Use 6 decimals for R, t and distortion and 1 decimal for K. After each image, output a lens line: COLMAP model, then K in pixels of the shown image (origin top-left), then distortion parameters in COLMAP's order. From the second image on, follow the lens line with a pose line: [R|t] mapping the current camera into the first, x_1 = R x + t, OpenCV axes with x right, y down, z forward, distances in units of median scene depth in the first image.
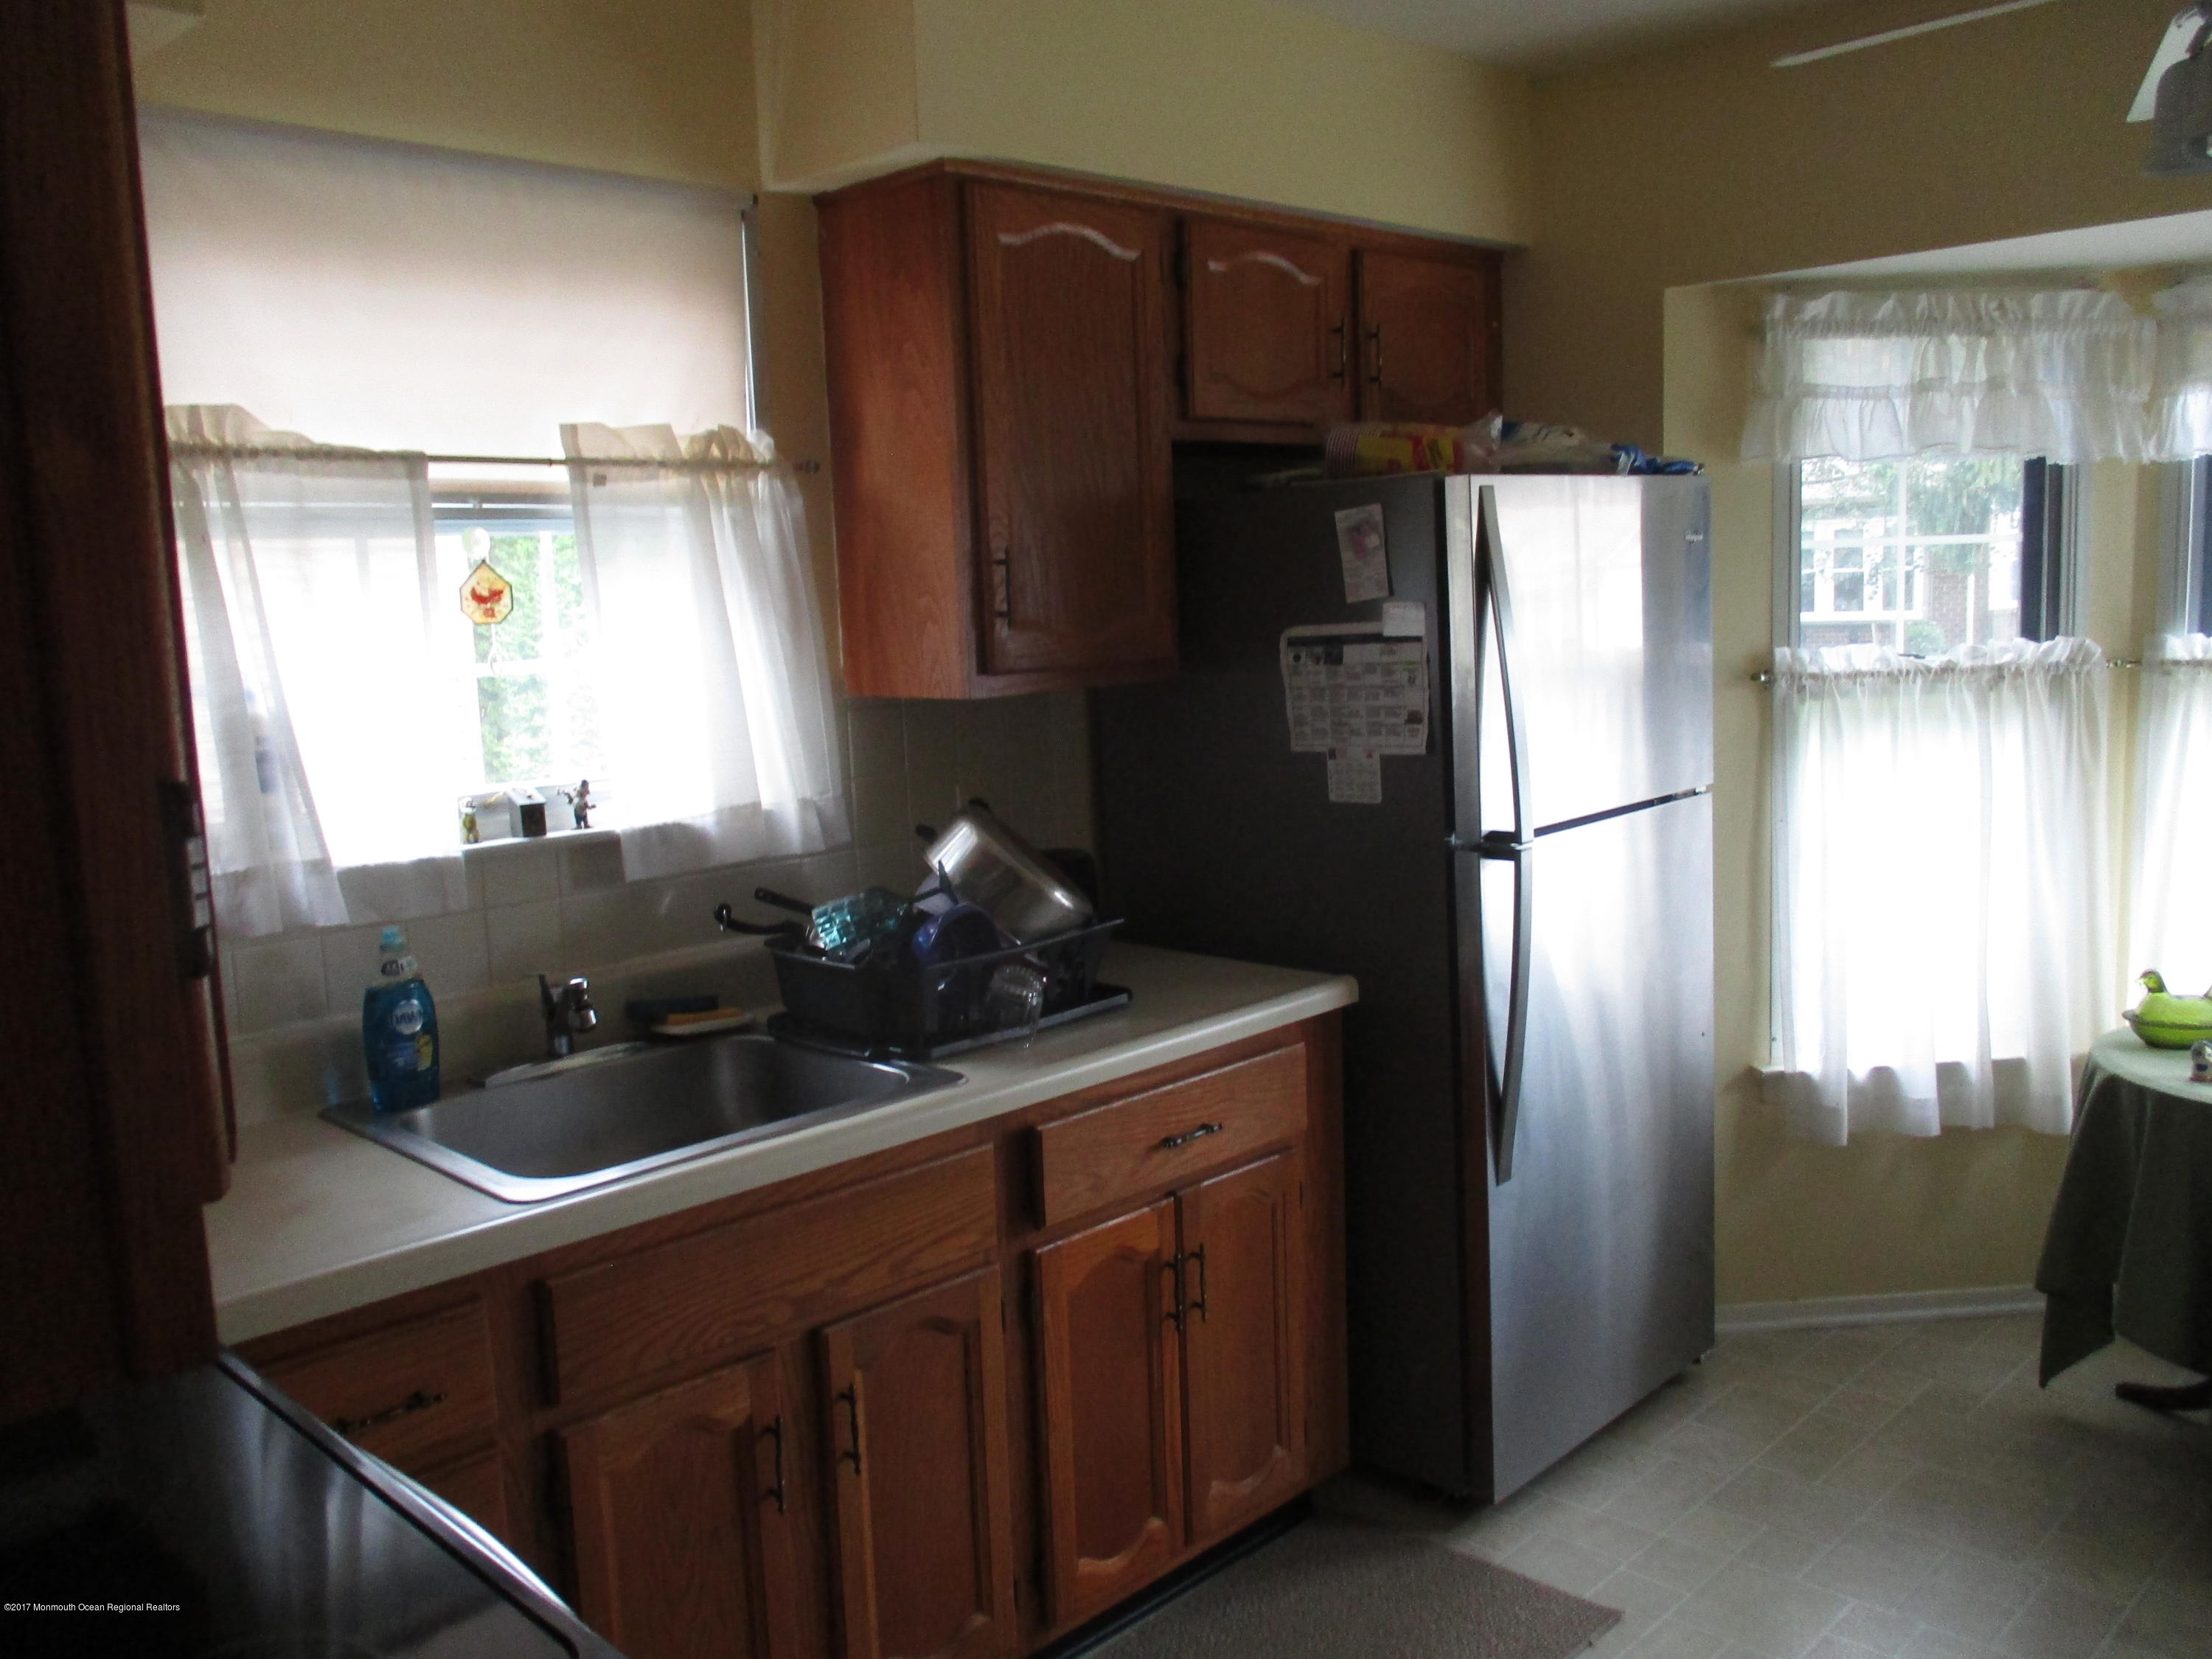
lens RADIAL K [[1820.2, 0, 1102.0], [0, 1820.2, 845.5], [0, 0, 1]] dist [-0.034190, 0.014556]
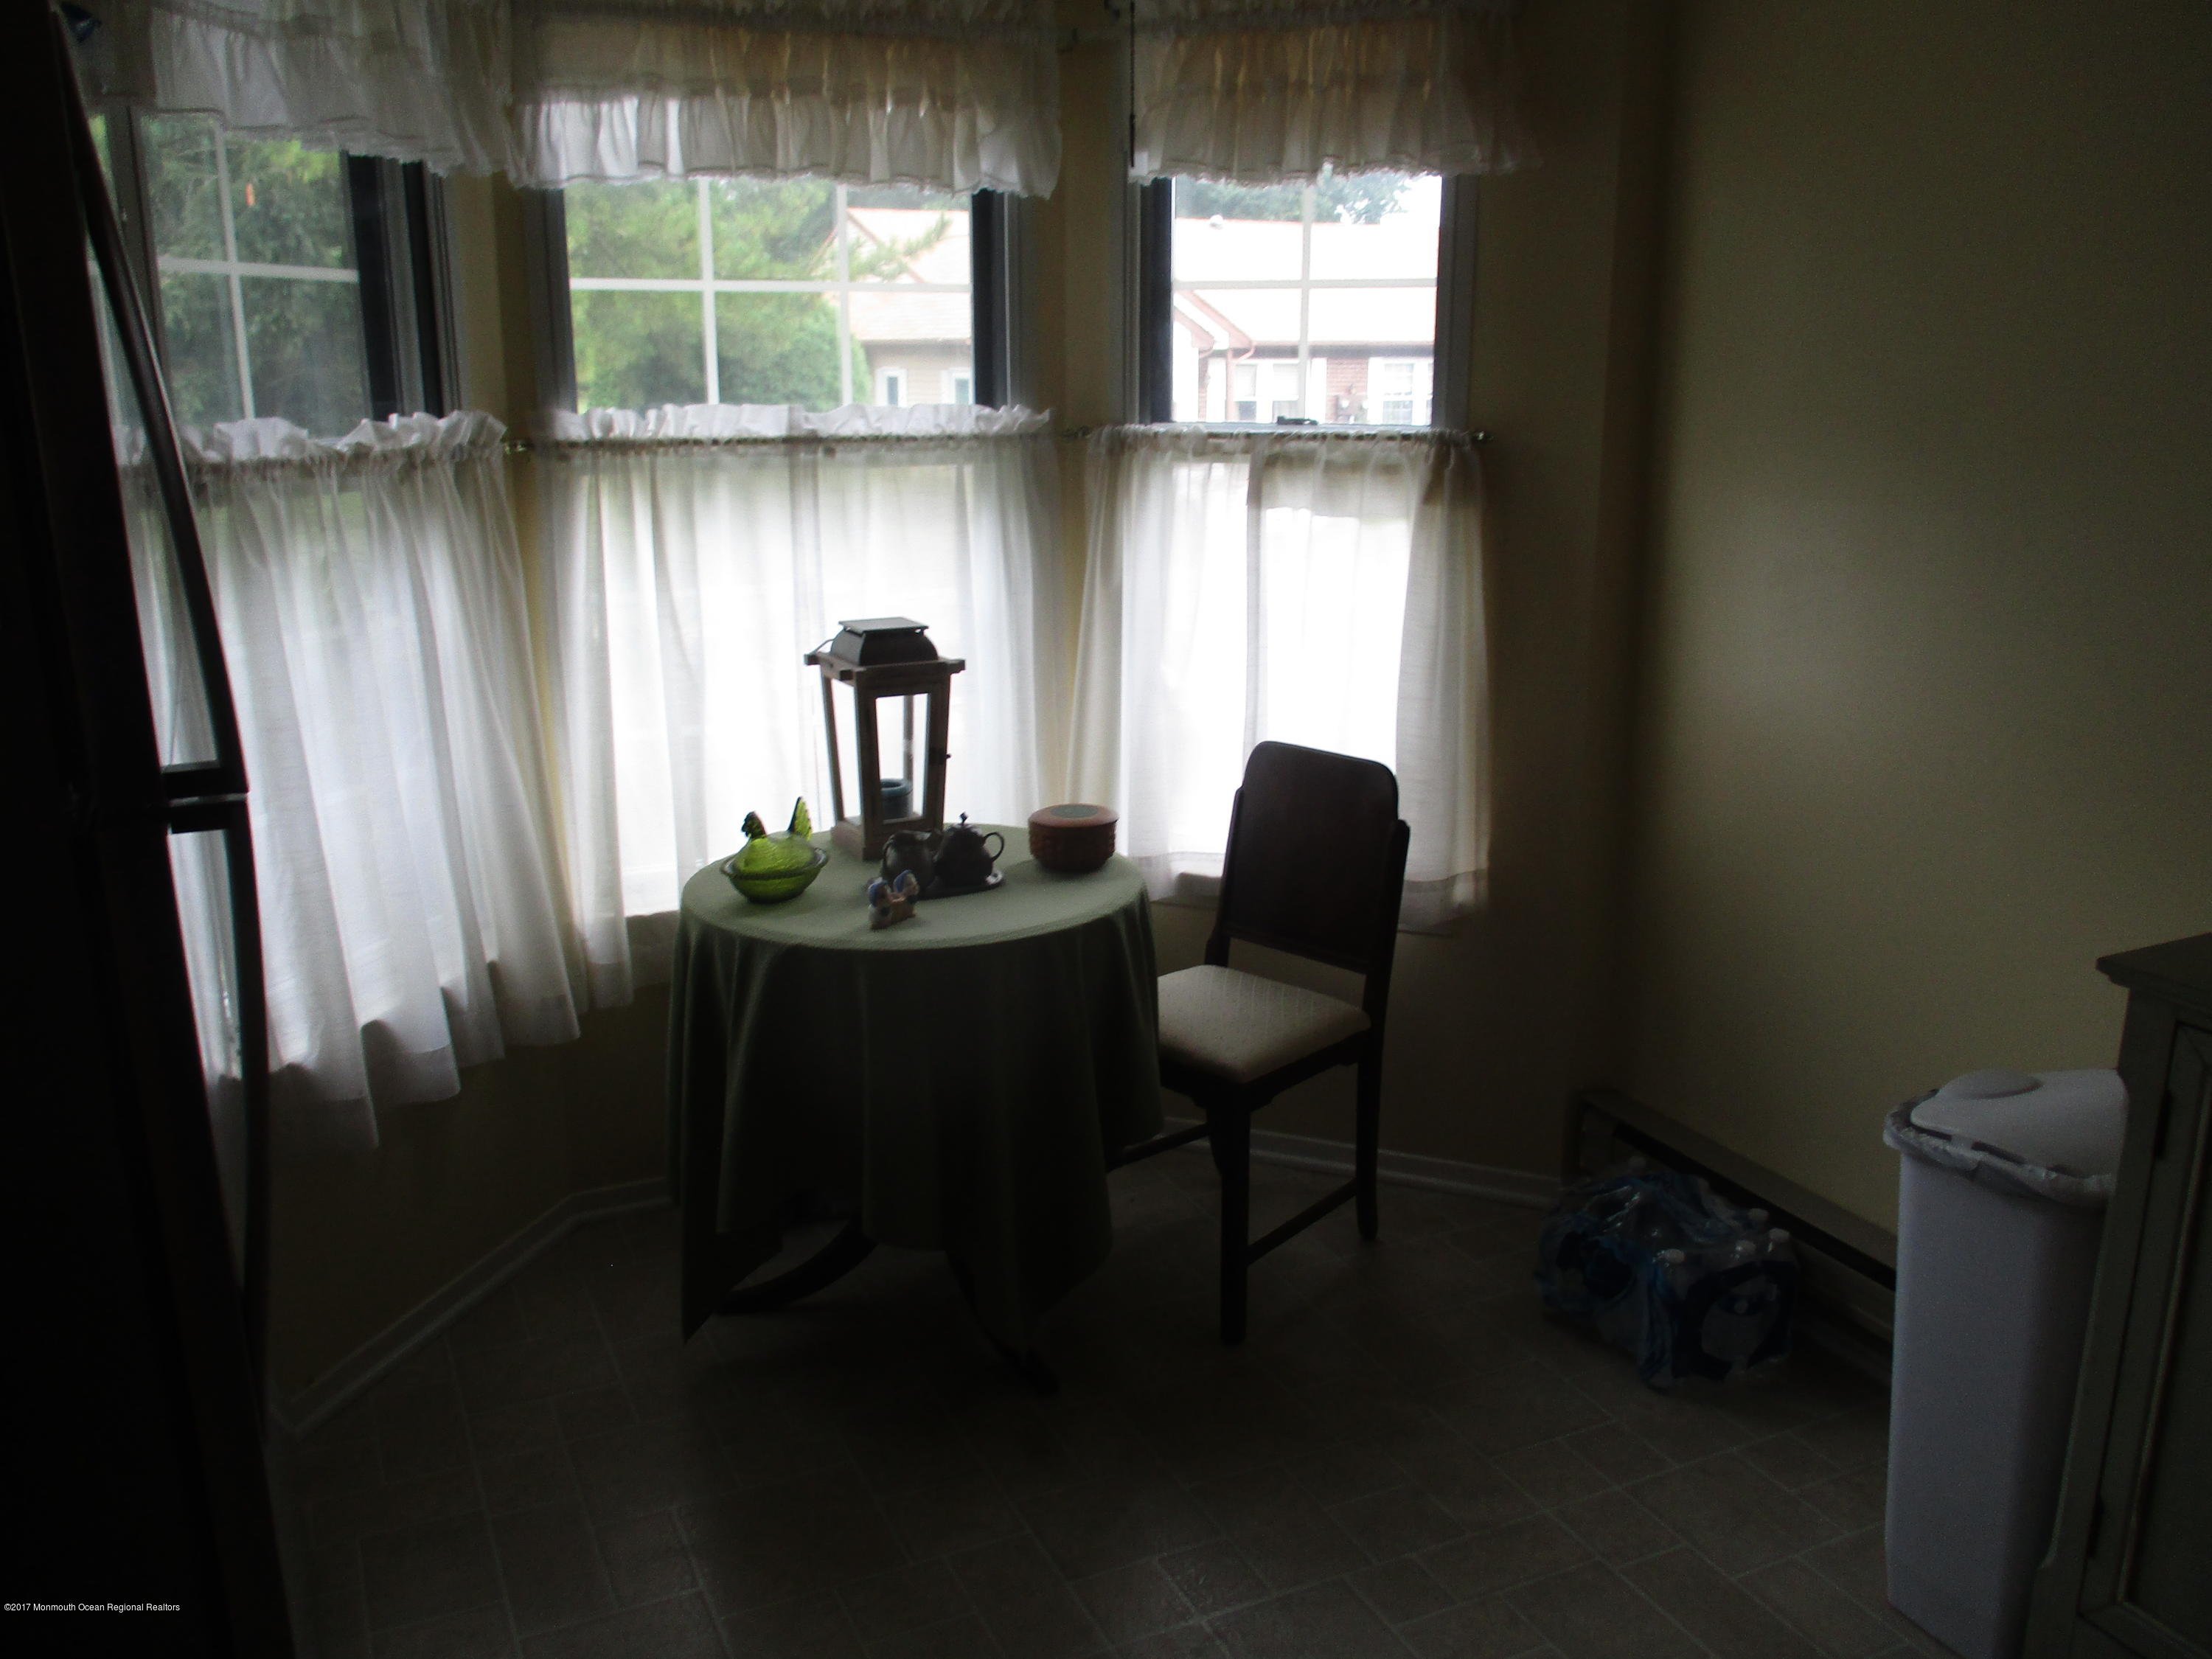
lens RADIAL K [[1820.2, 0, 1118.5], [0, 1820.2, 839.3], [0, 0, 1]] dist [-0.034190, 0.014556]
pose [[0.341084, -0.198777, 0.918776, -0.117502], [0.123482, 0.978392, 0.165834, -0.033373], [-0.931887, 0.056889, 0.358259, 0.509254]]
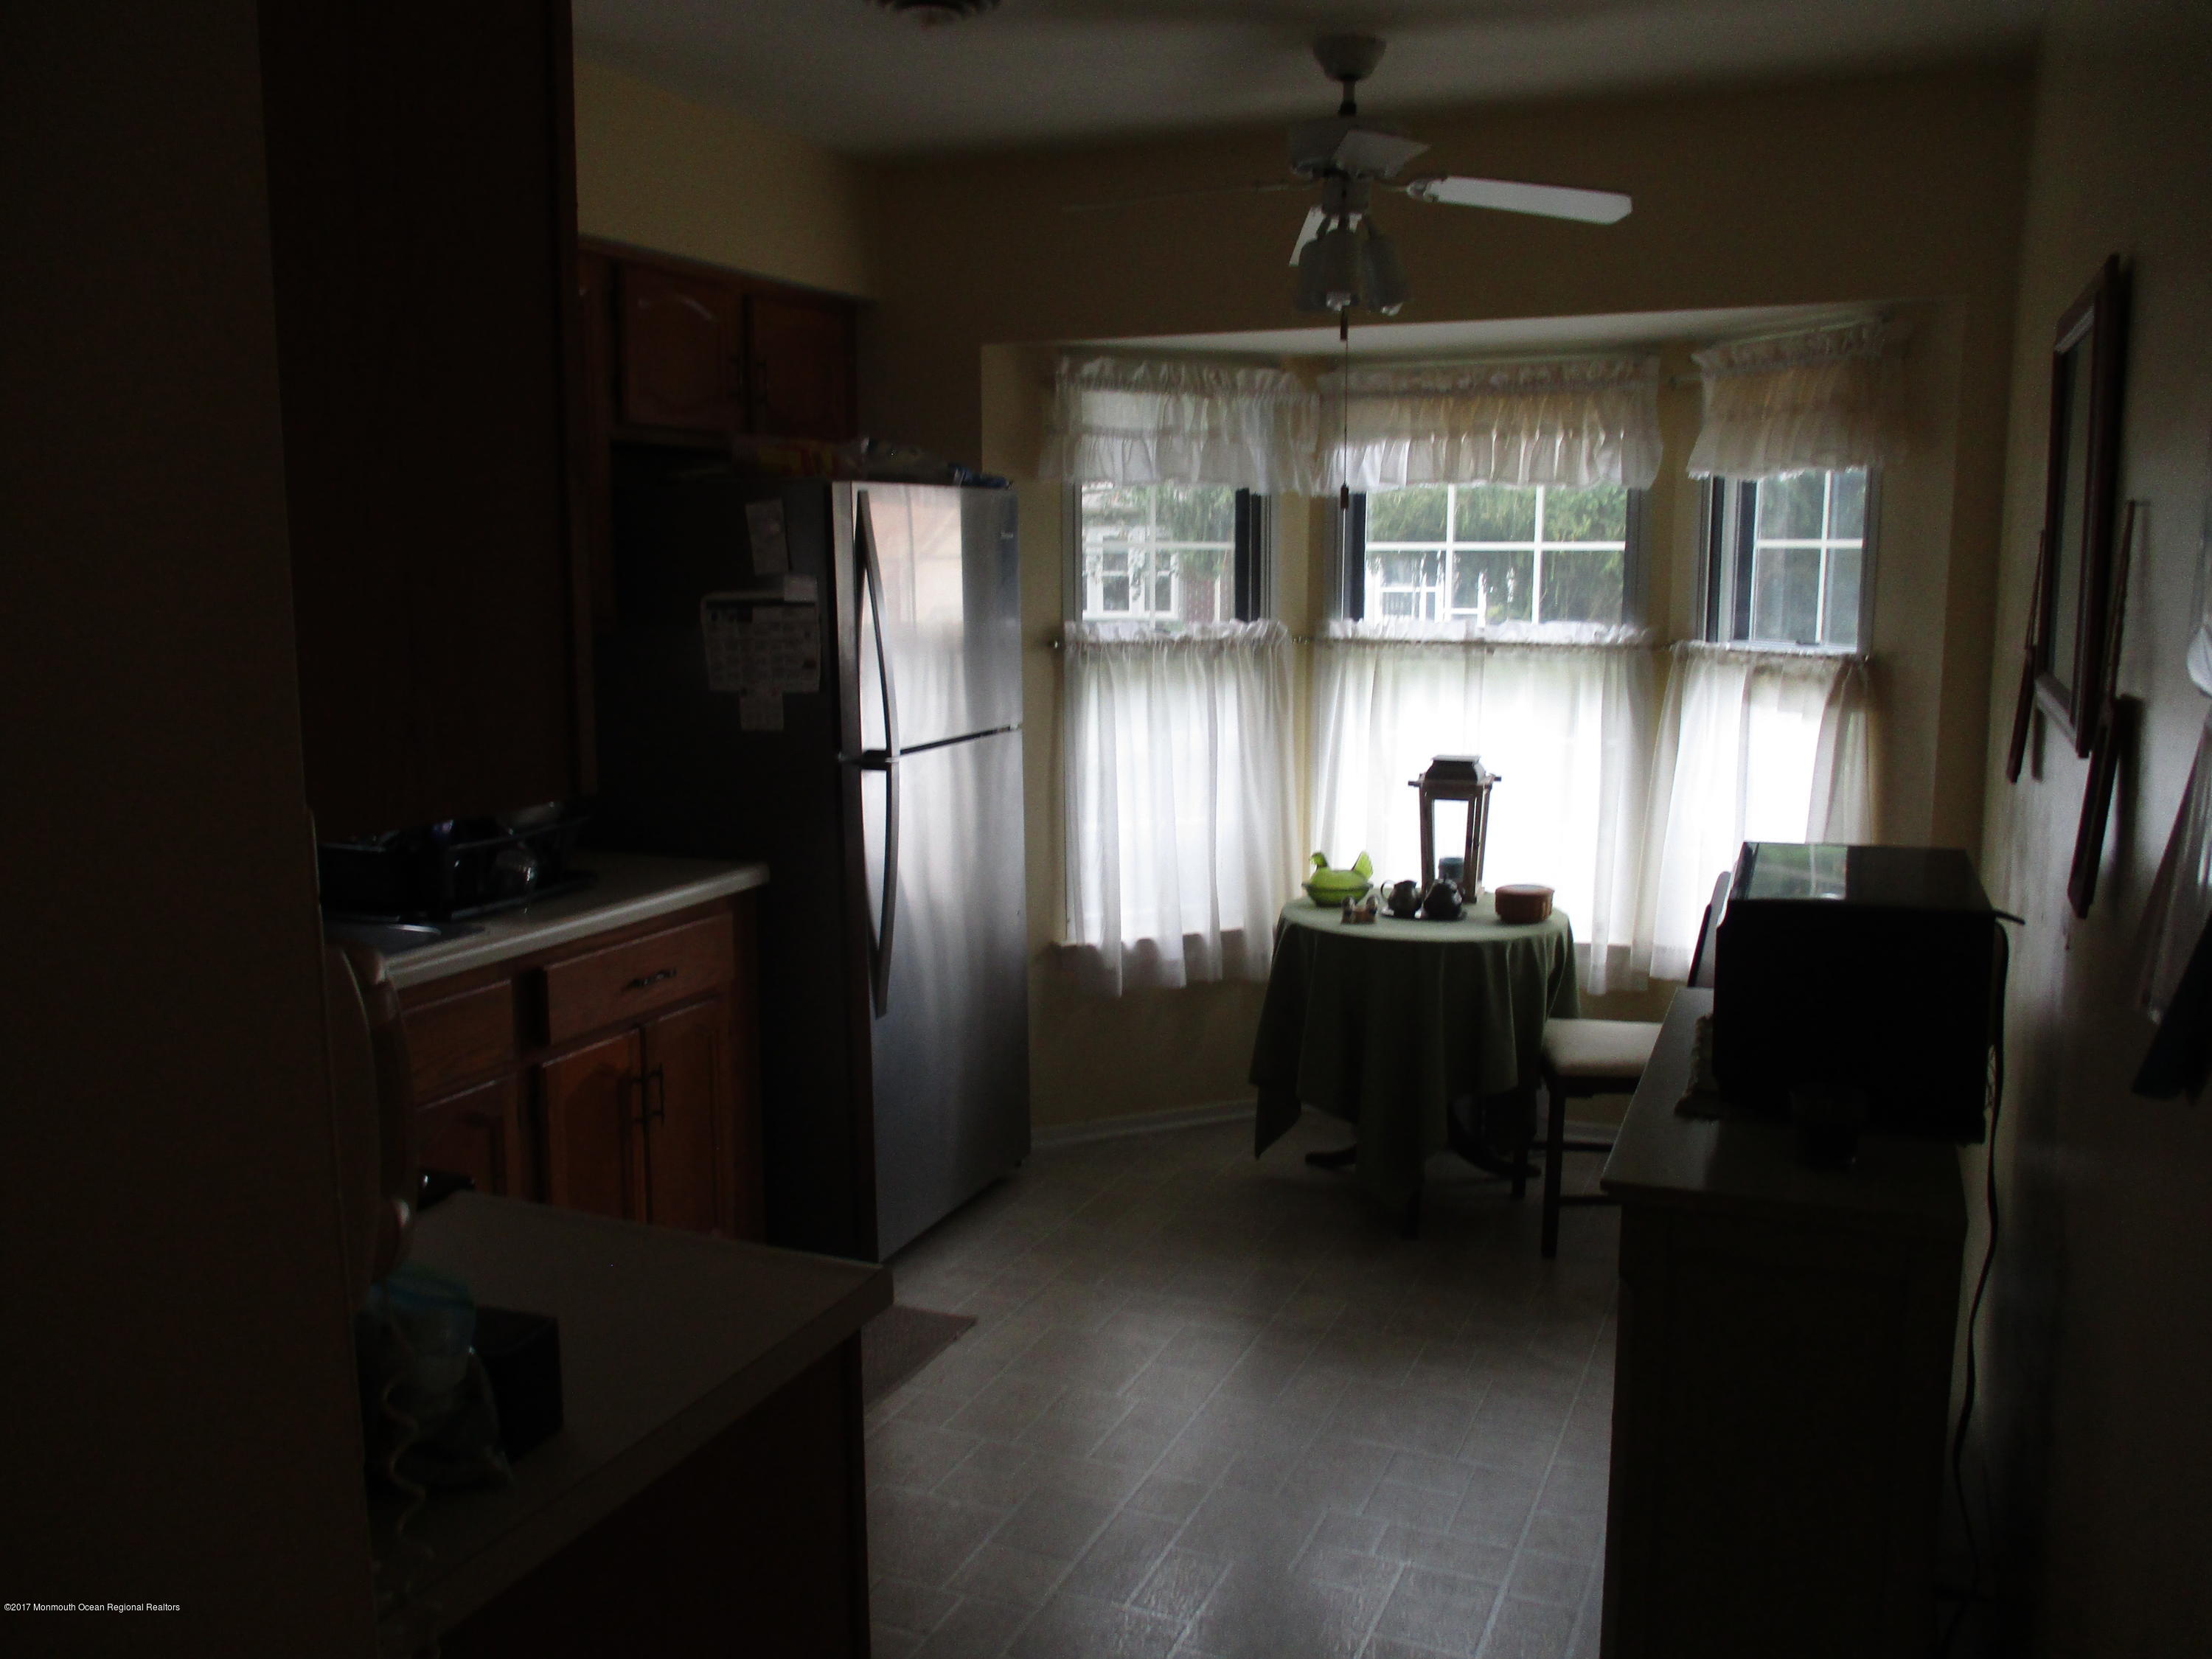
lens RADIAL K [[1820.2, 0, 1098.1], [0, 1820.2, 848.4], [0, 0, 1]] dist [-0.034190, 0.014556]
pose [[0.928749, -0.018734, 0.370235, -0.106361], [0.016952, 0.999824, 0.008065, 0.048251], [-0.370321, -0.001214, 0.928903, -0.256901]]
